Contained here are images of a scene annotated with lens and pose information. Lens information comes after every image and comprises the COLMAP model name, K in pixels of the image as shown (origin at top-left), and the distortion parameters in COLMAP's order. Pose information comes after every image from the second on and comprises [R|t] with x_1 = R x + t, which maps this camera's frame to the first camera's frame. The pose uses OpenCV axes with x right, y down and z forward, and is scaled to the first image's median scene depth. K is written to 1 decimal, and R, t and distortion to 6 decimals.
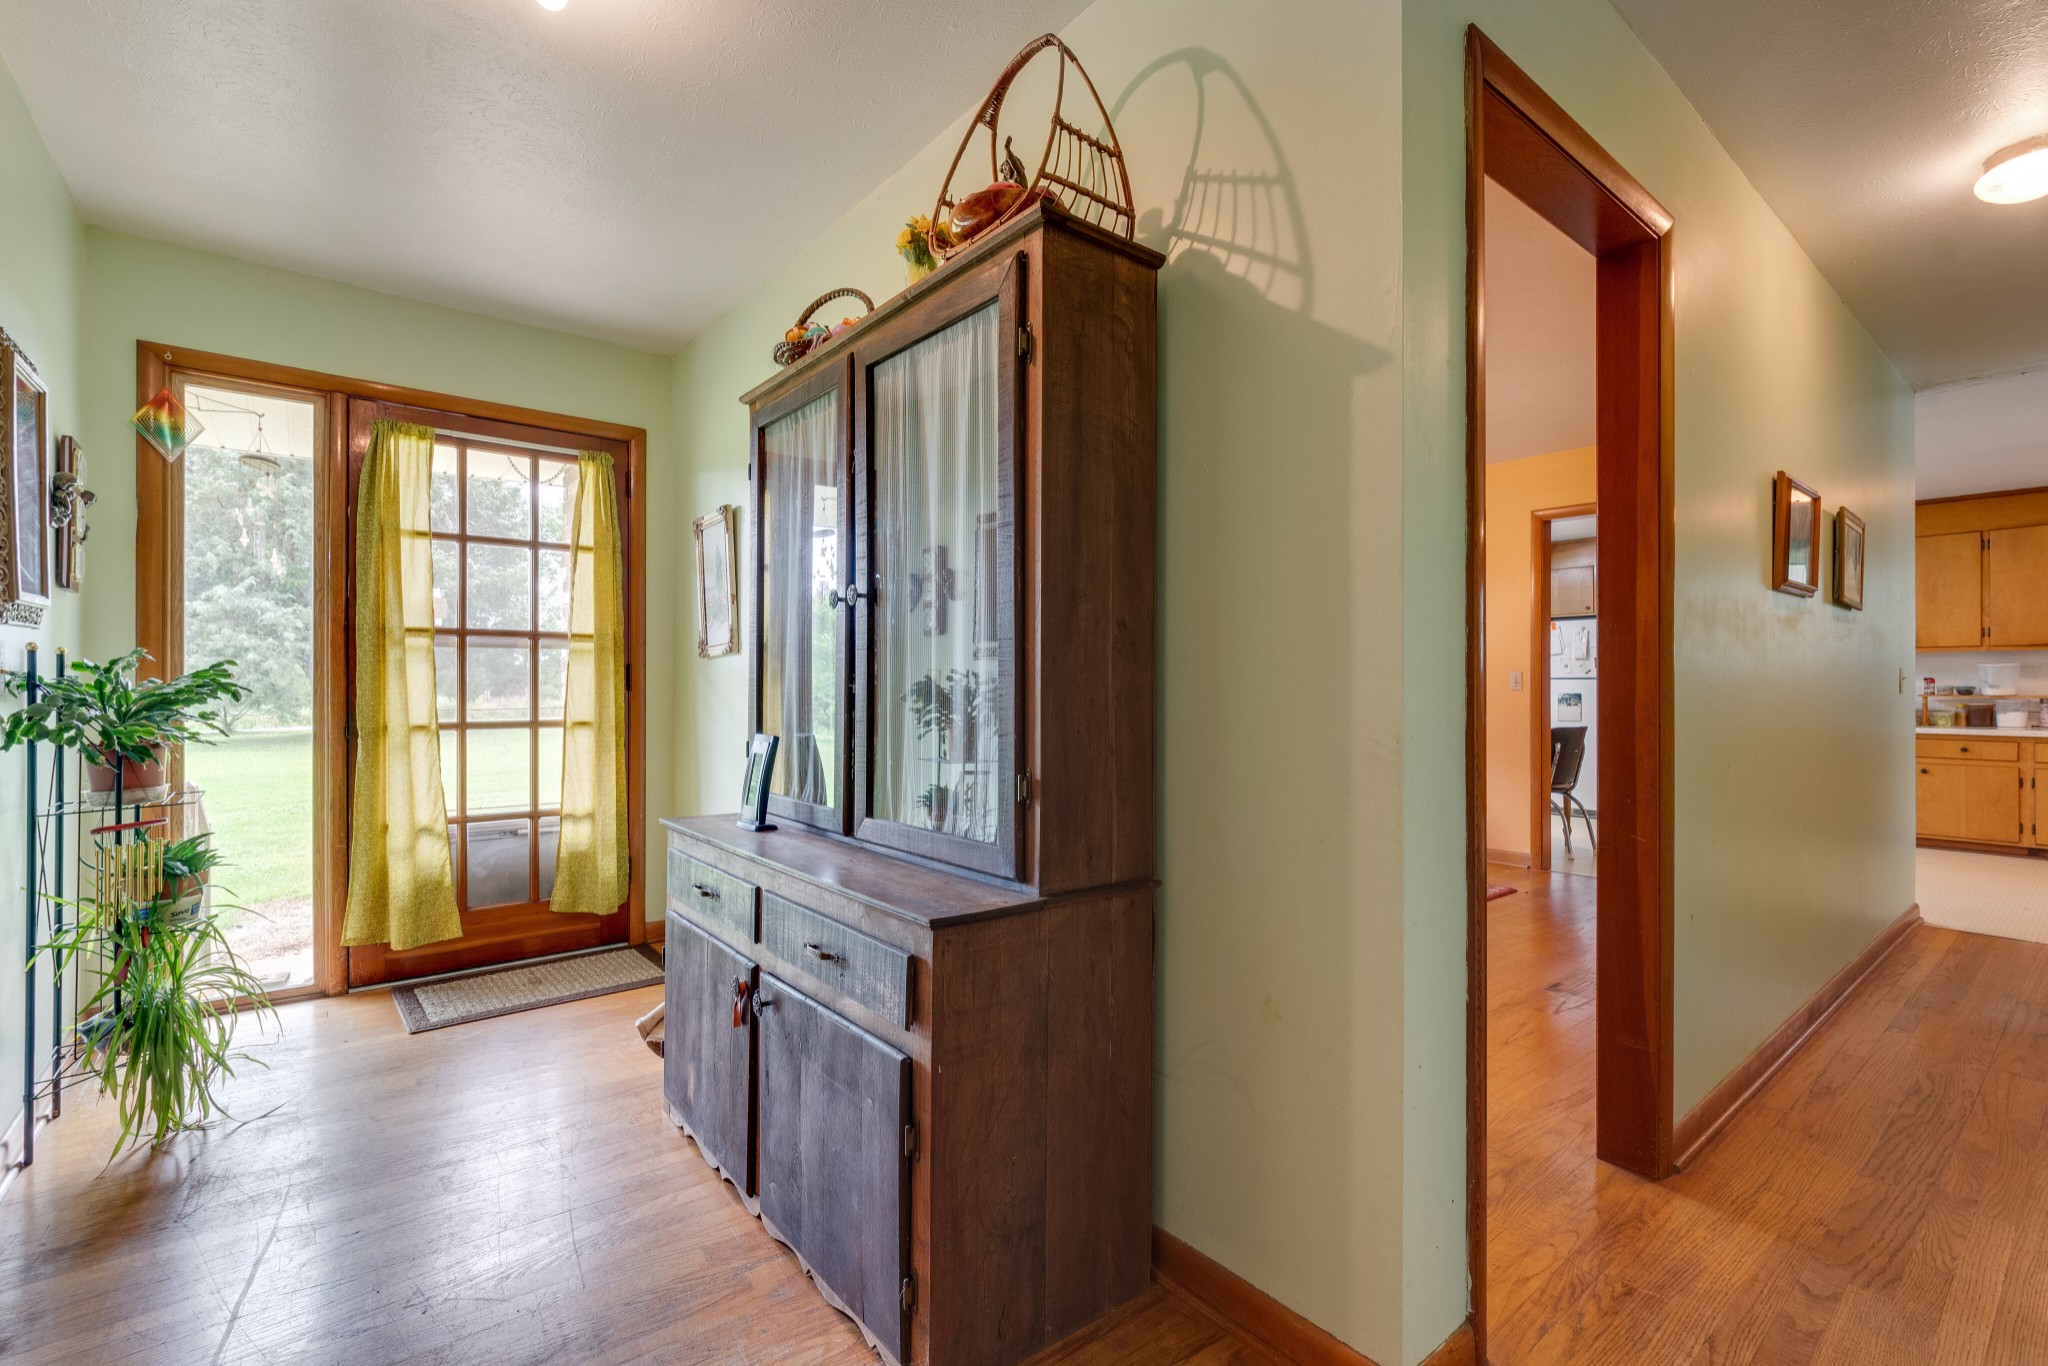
lens RADIAL K [[901.5, 0, 1024.8], [0, 901.5, 684.4], [0, 0, 1]] dist [-0.001683, -0.000149]
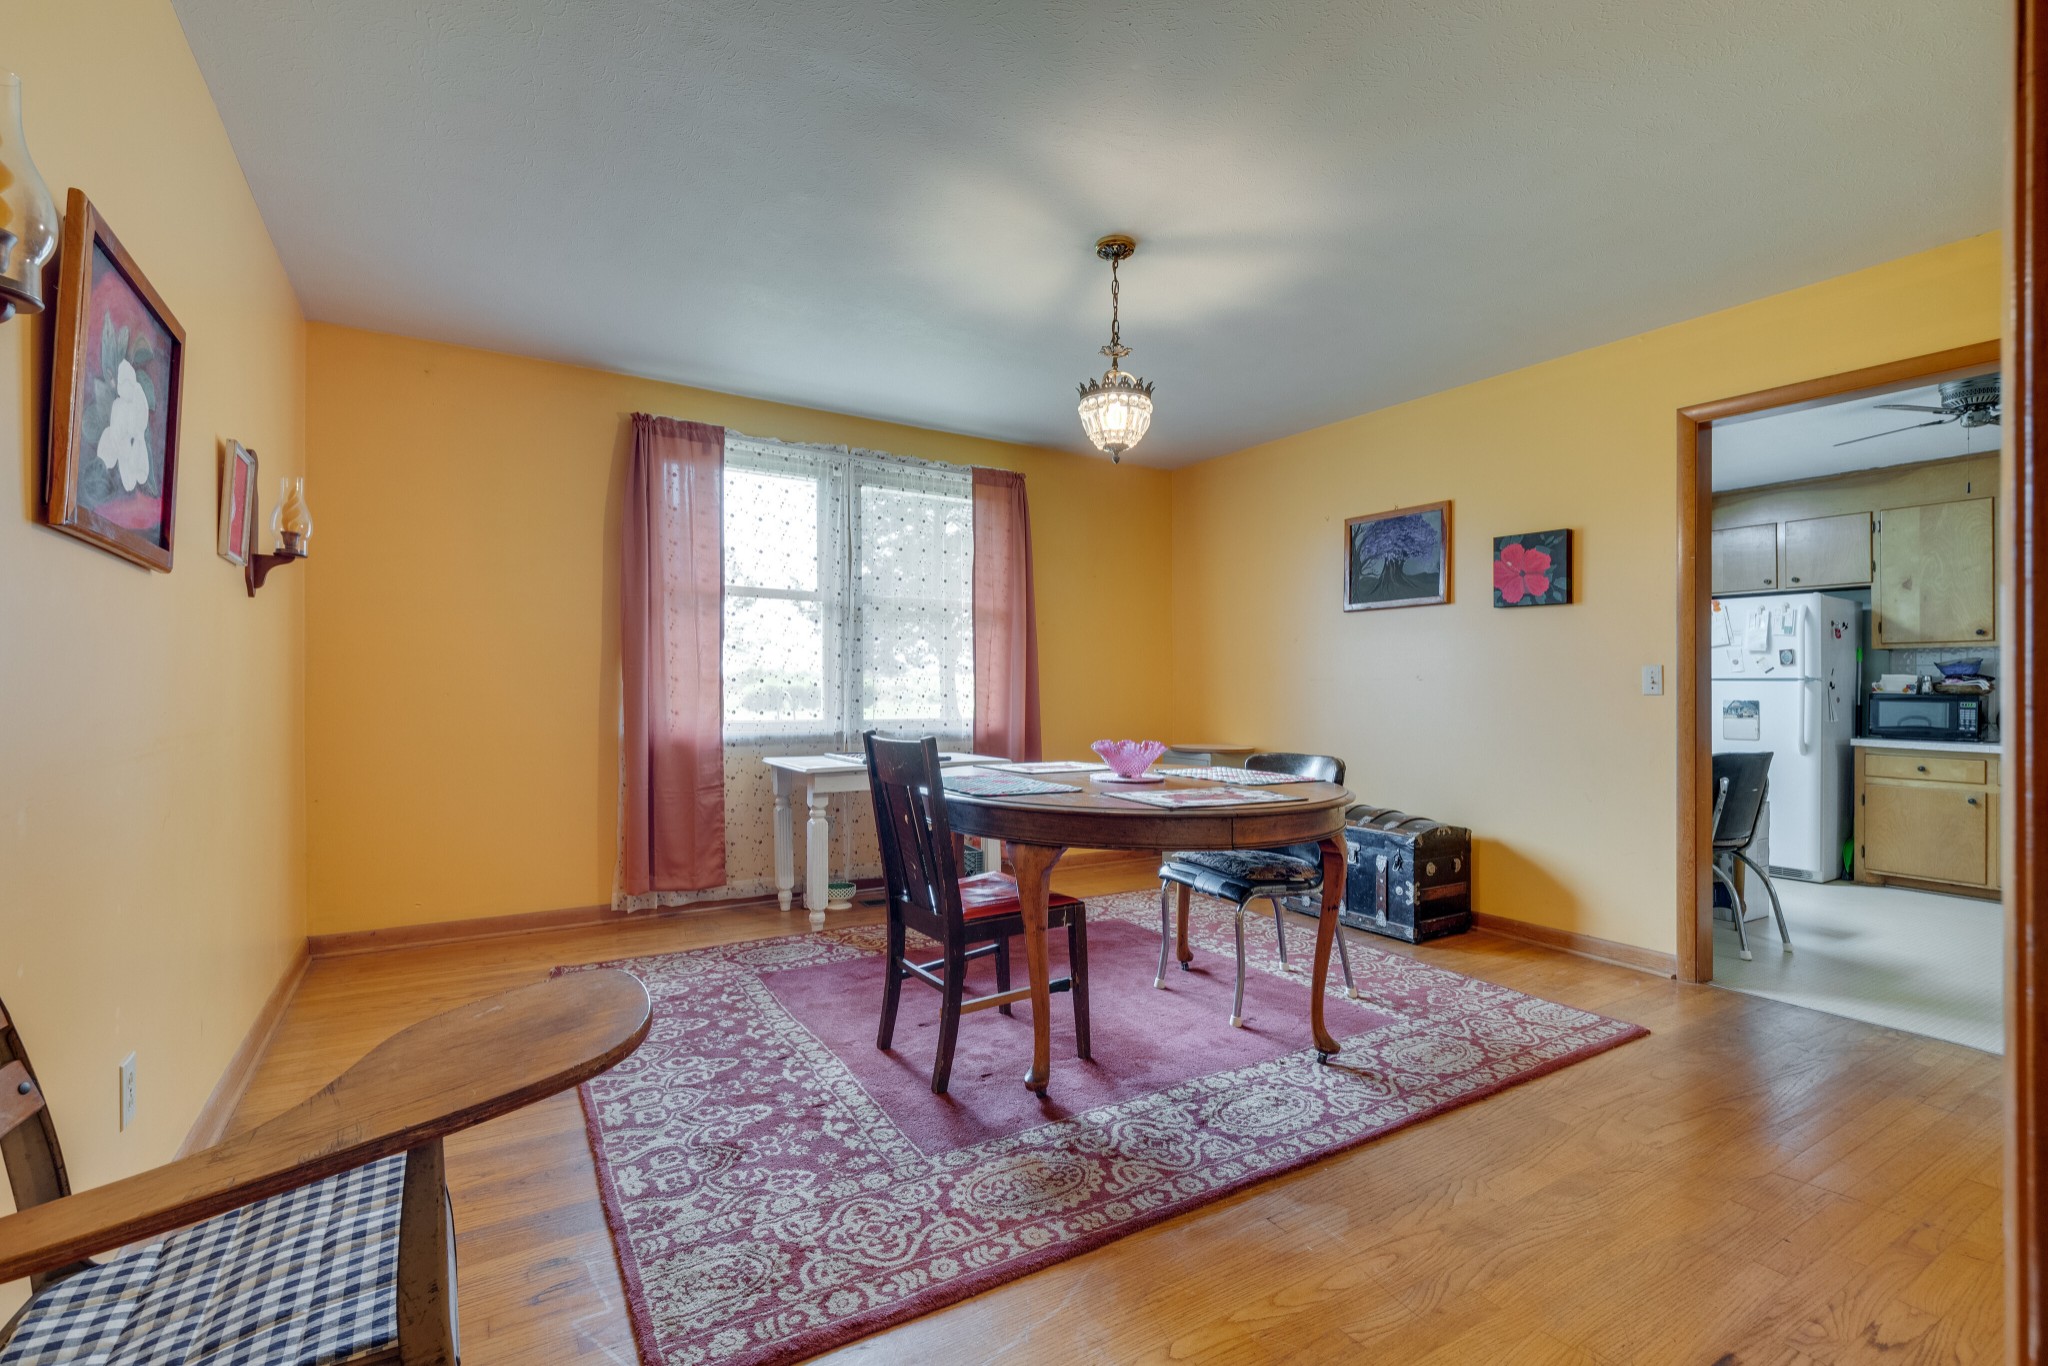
lens RADIAL K [[901.5, 0, 1020.3], [0, 901.5, 681.6], [0, 0, 1]] dist [-0.001683, -0.000149]
pose [[0.991801, 0.001188, -0.127783, 0.145120], [-0.001758, 0.999989, -0.004349, -0.001336], [0.127776, 0.004538, 0.991793, 0.245972]]
